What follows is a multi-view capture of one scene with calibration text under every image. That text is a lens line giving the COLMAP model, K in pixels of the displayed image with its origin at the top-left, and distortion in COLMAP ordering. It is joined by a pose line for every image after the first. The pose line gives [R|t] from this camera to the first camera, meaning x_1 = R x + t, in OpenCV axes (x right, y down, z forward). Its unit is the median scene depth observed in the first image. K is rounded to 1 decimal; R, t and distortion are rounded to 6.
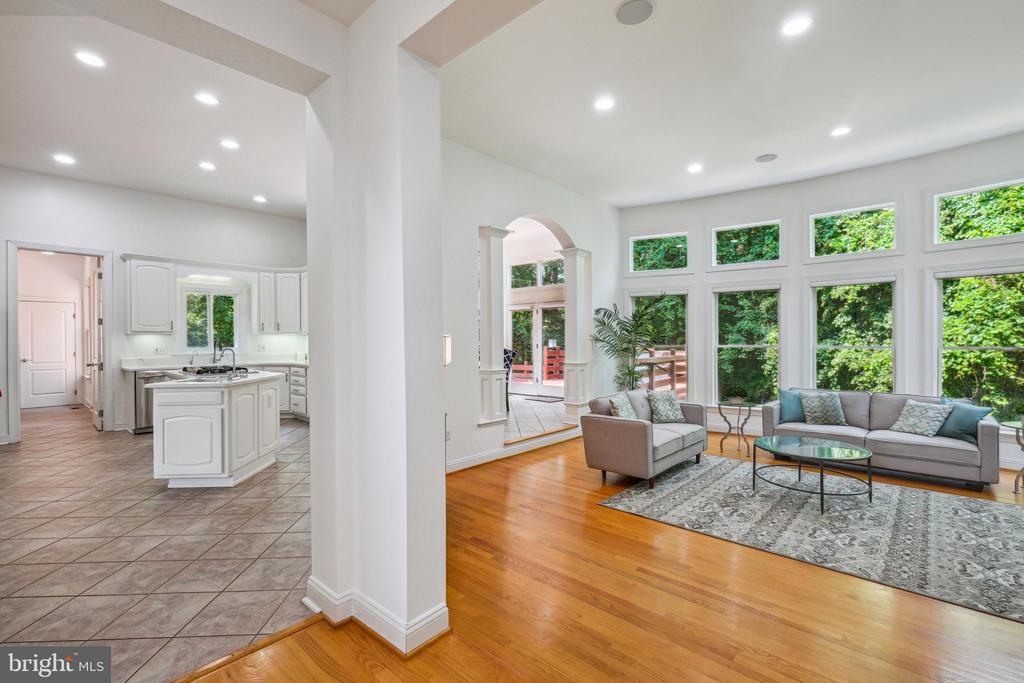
lens RADIAL K [[455.2, 0, 508.9], [0, 455.2, 338.1], [0, 0, 1]] dist [-0.002411, -0.001007]
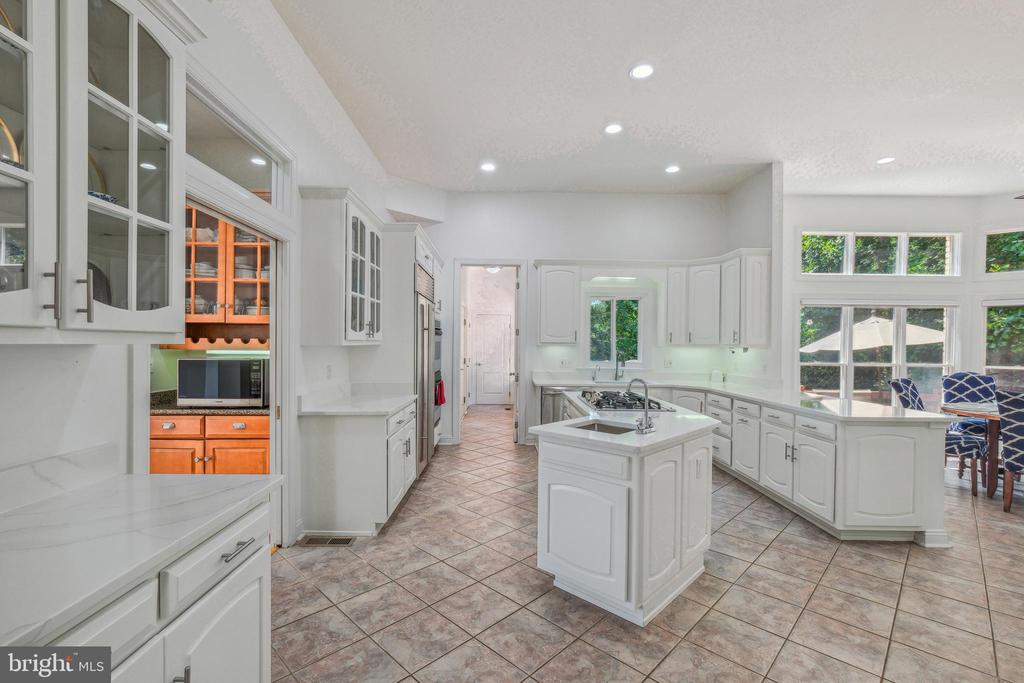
lens RADIAL K [[455.2, 0, 508.8], [0, 455.2, 343.3], [0, 0, 1]] dist [-0.002411, -0.001007]
pose [[0.691617, 0.012354, -0.722159, -0.198631], [-0.015165, 0.999882, 0.002582, -0.014920], [0.722106, 0.009165, 0.691722, 0.302840]]
